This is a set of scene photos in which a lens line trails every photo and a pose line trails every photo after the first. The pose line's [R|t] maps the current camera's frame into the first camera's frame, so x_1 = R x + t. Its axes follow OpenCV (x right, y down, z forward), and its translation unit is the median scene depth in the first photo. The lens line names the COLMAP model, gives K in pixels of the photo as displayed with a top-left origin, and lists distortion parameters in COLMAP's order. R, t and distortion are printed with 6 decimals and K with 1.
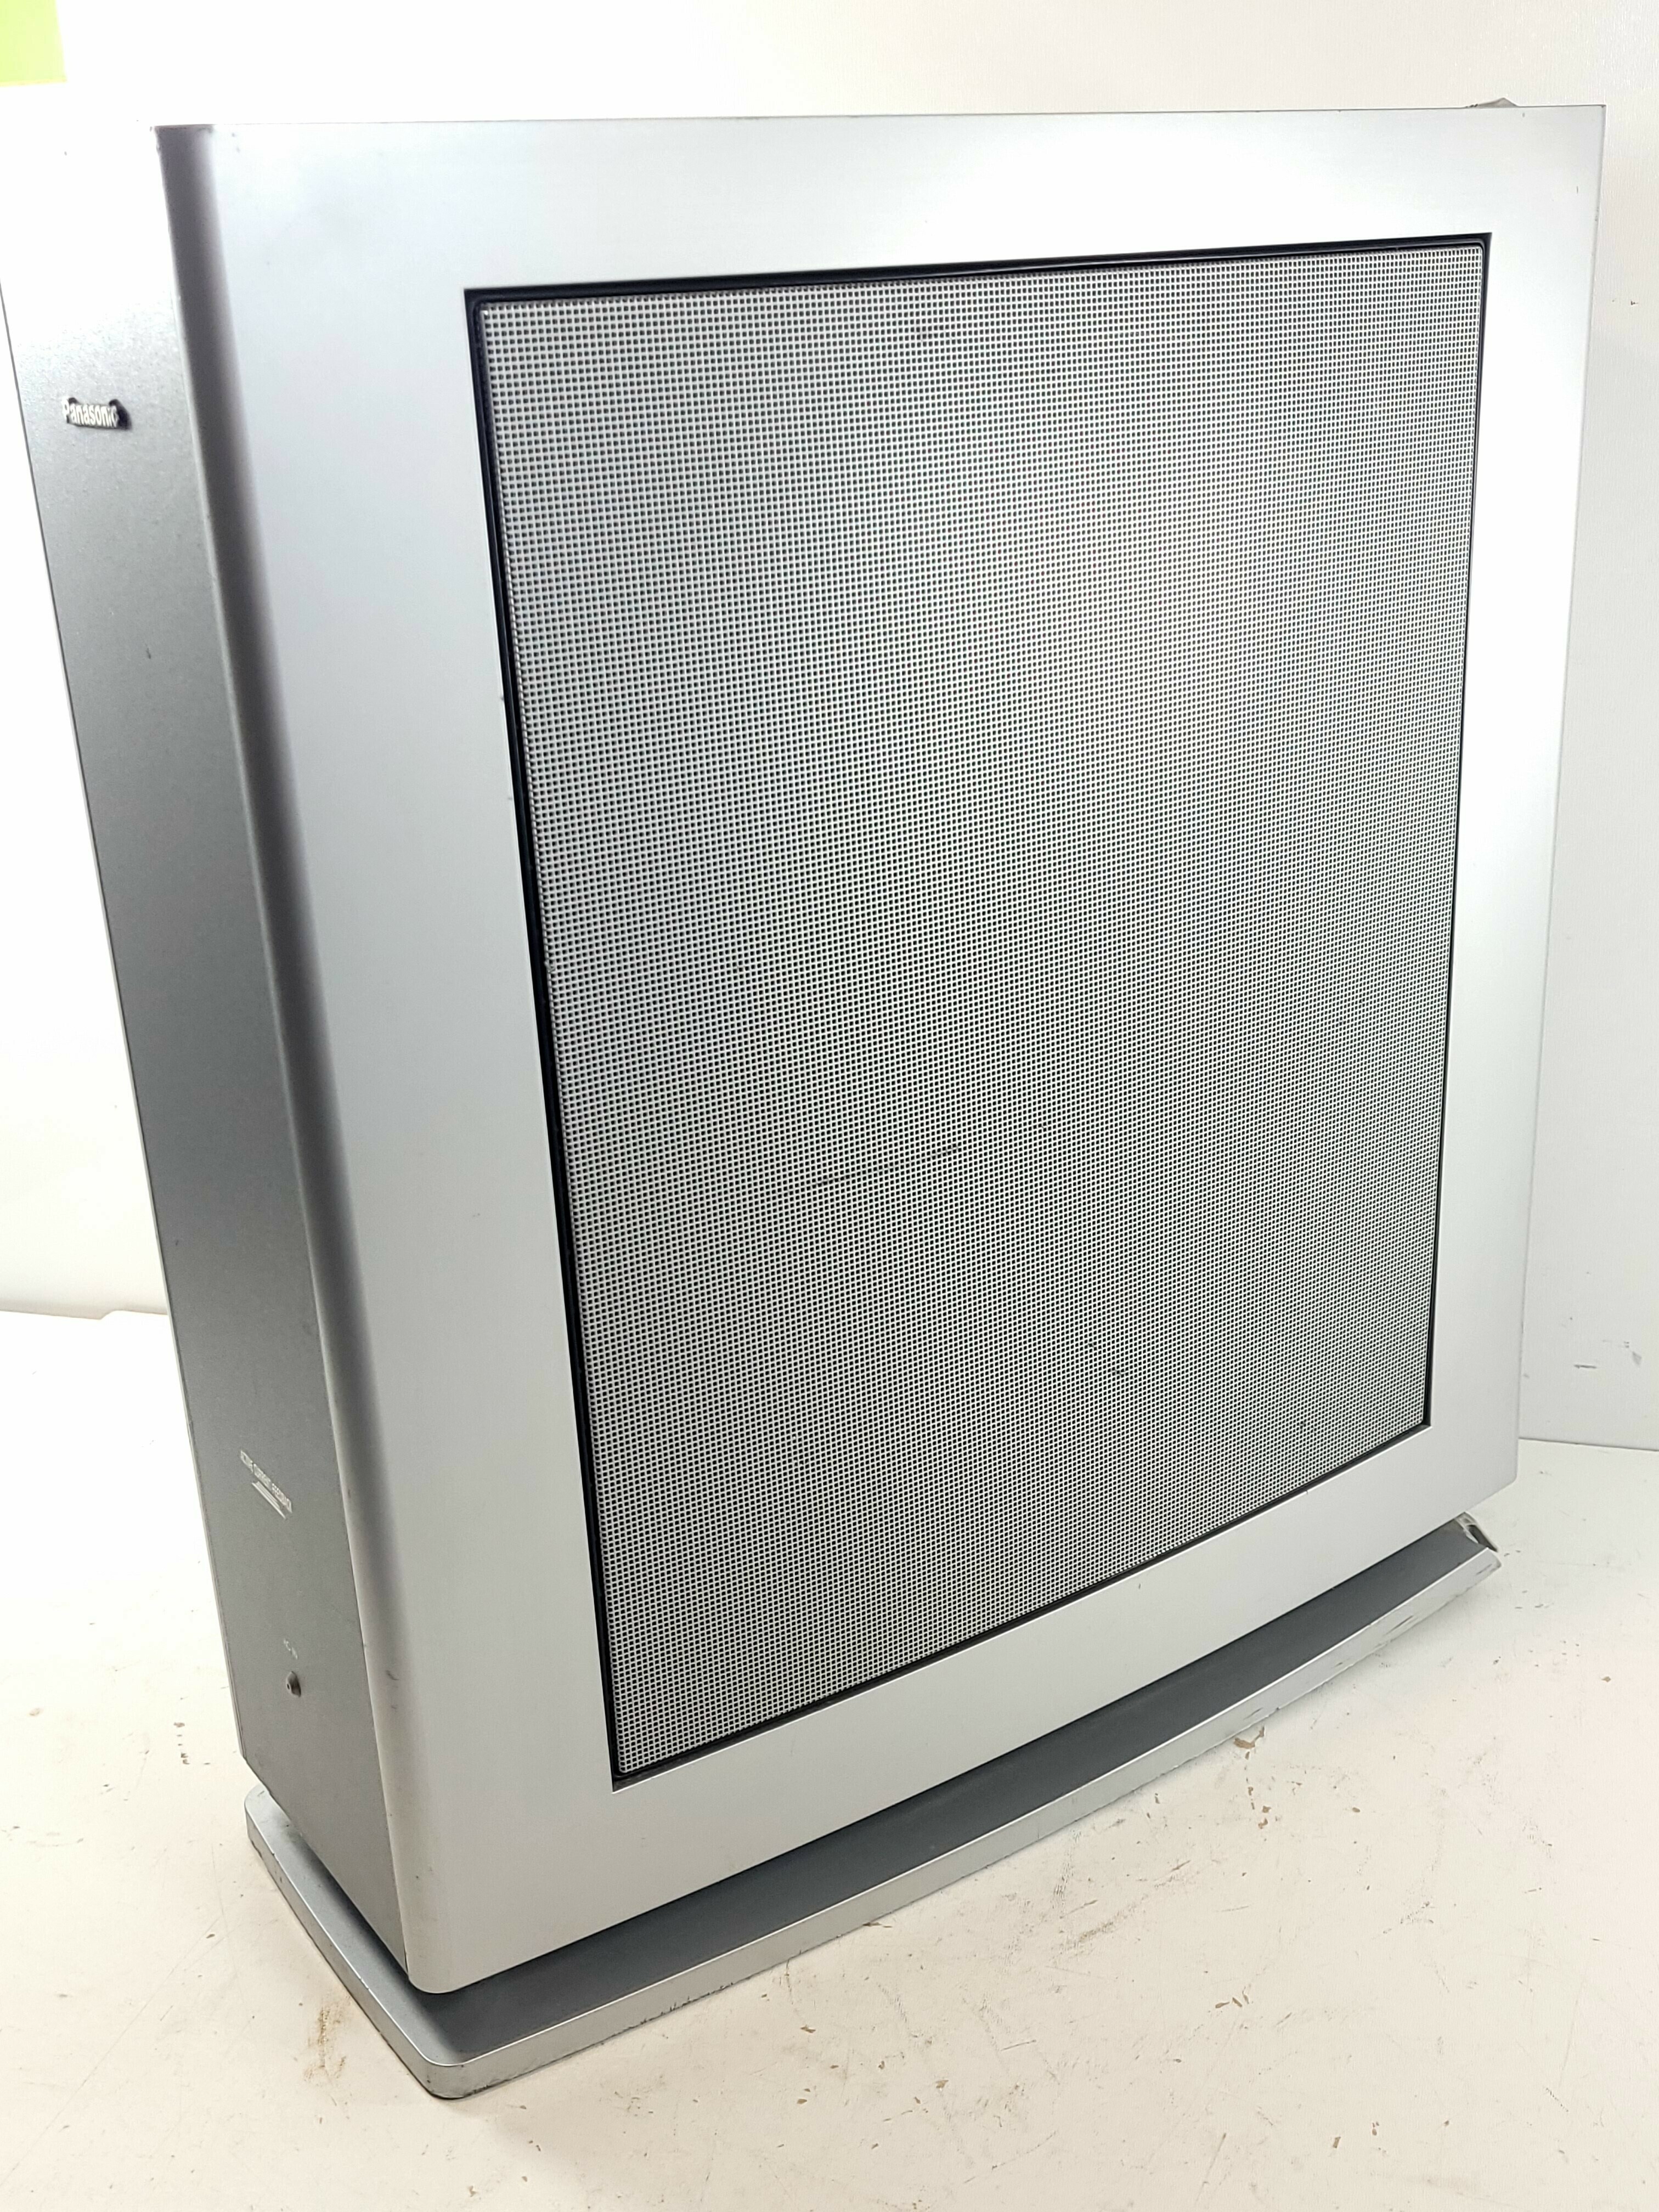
lens RADIAL K [[2322.4, 0, 829.5], [0, 2322.4, 1106.0], [0, 0, 1]] dist [-0.018326, 0.012650]
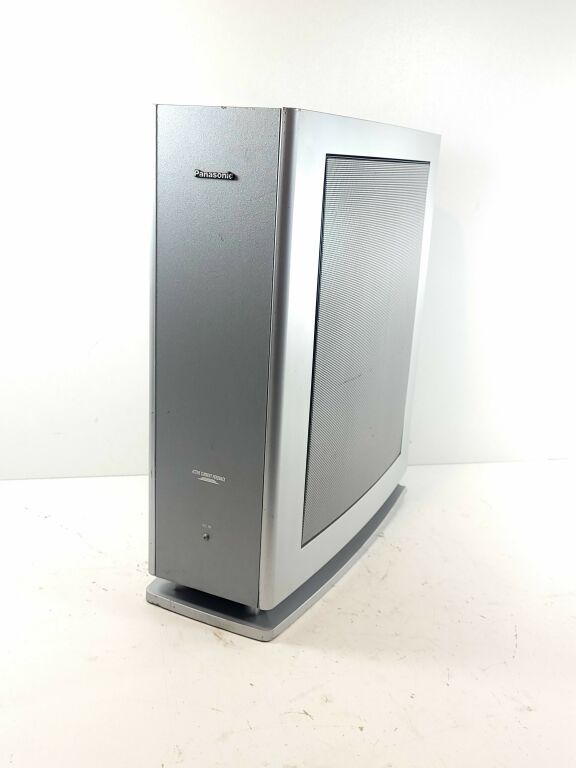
lens RADIAL K [[806.3, 0, 288.0], [0, 806.3, 384.0], [0, 0, 1]] dist [-0.018326, 0.012650]
pose [[0.860361, -0.047648, 0.507454, -0.822803], [0.089151, 0.994341, -0.057784, 0.114302], [-0.501828, 0.094955, 0.859739, -0.140486]]
